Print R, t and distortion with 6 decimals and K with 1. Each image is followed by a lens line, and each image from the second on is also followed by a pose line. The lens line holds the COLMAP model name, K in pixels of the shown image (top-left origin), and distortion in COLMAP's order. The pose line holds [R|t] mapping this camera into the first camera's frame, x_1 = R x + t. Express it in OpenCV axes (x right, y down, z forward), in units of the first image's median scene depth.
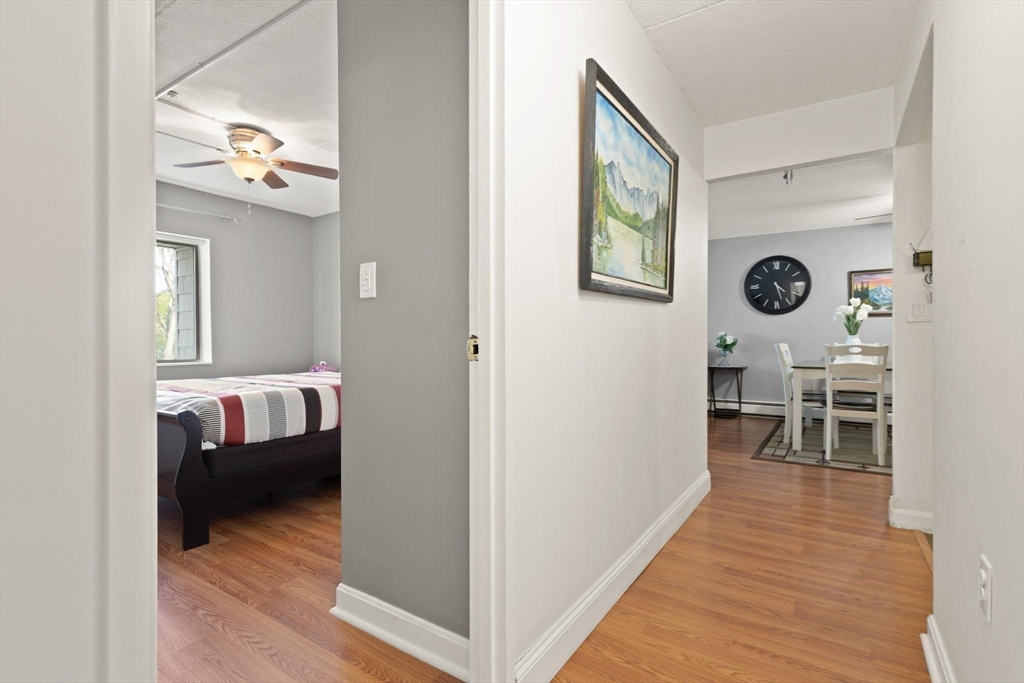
lens RADIAL K [[481.5, 0, 514.1], [0, 481.5, 346.6], [0, 0, 1]] dist [0.000149, -0.000469]
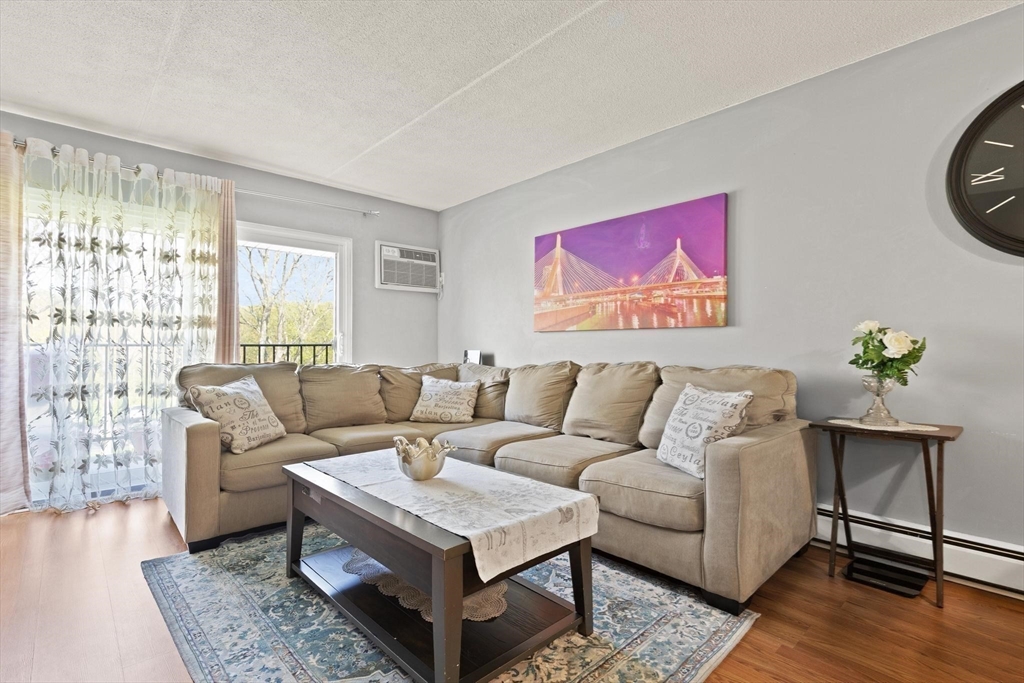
lens RADIAL K [[481.5, 0, 514.1], [0, 481.5, 346.6], [0, 0, 1]] dist [0.000149, -0.000469]
pose [[0.973228, -0.000813, -0.229842, 0.278984], [-0.002813, 0.999877, -0.015450, -0.006953], [0.229826, 0.015683, 0.973105, 0.643090]]
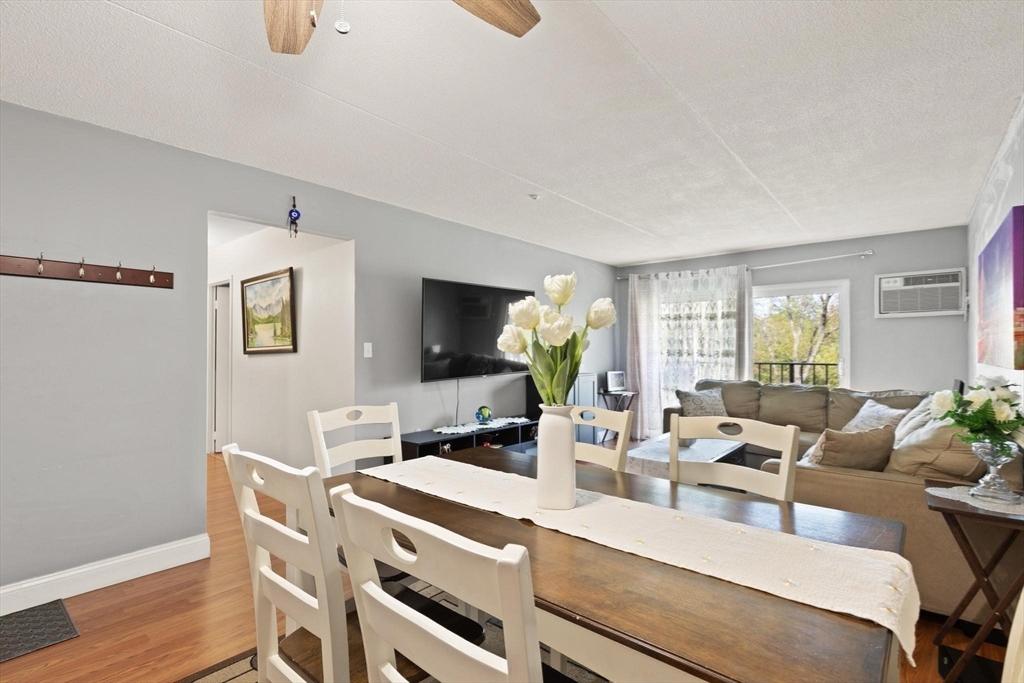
lens RADIAL K [[481.5, 0, 514.1], [0, 481.5, 346.6], [0, 0, 1]] dist [0.000149, -0.000469]
pose [[-0.104980, -0.009892, -0.994425, 0.782011], [-0.013747, 0.999869, -0.008494, -0.043575], [0.994379, 0.012779, -0.105102, 0.787255]]
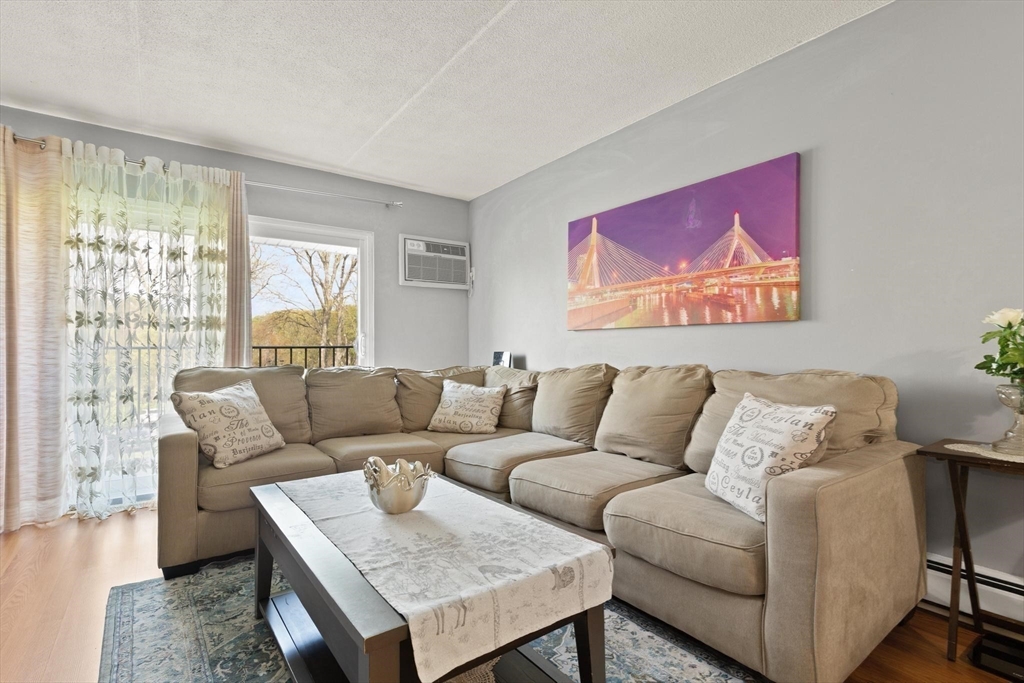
lens RADIAL K [[488.4, 0, 515.0], [0, 488.4, 349.3], [0, 0, 1]] dist [0.000818, -0.000306]
pose [[0.939748, -0.004134, -0.341843, 0.294728], [0.000031, 0.999928, -0.012008, -0.007728], [0.341868, 0.011274, 0.939680, 0.715071]]
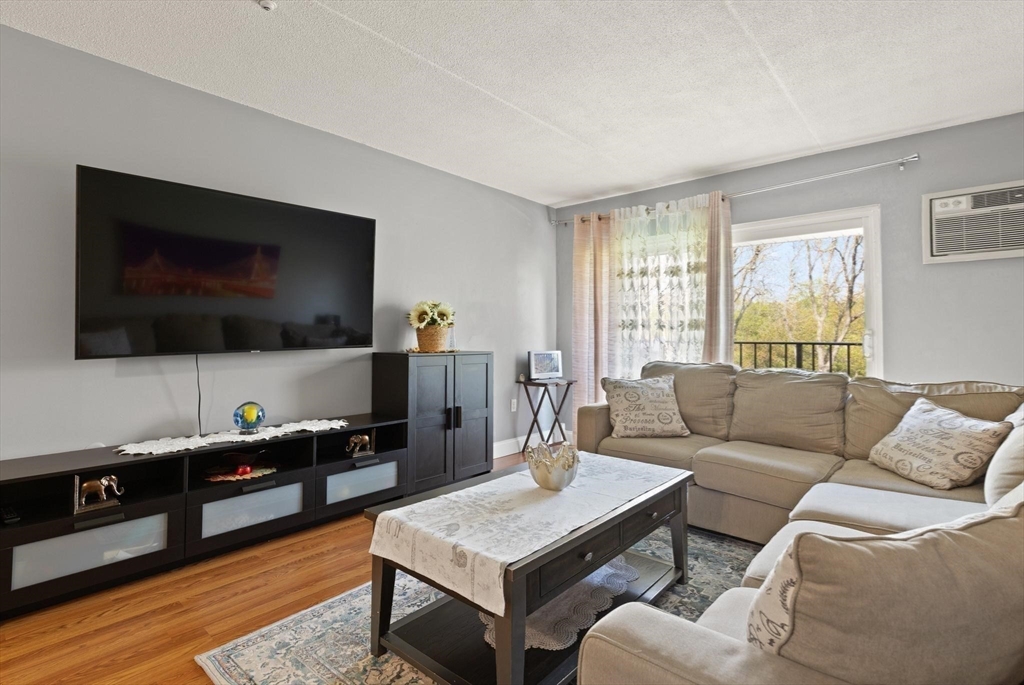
lens RADIAL K [[491.1, 0, 515.9], [0, 491.1, 317.5], [0, 0, 1]] dist [0.006926, 0.000344]
pose [[-0.130446, -0.040300, -0.990636, 0.471149], [-0.020605, 0.999068, -0.037929, -0.022912], [0.991241, 0.015464, -0.131155, 0.955517]]
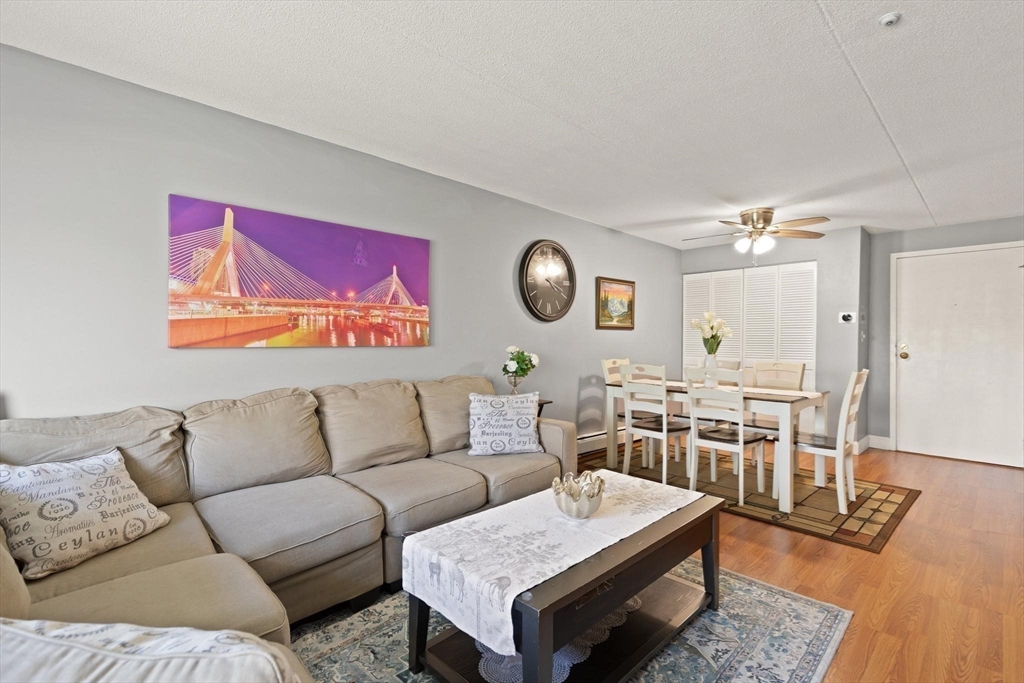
lens RADIAL K [[472.2, 0, 516.3], [0, 472.2, 343.4], [0, 0, 1]] dist [0.002065, 0.000085]
pose [[0.208381, -0.011348, 0.977982, -0.164538], [0.007437, 0.999922, 0.010018, -0.041982], [-0.978019, 0.005186, 0.208449, 0.913121]]
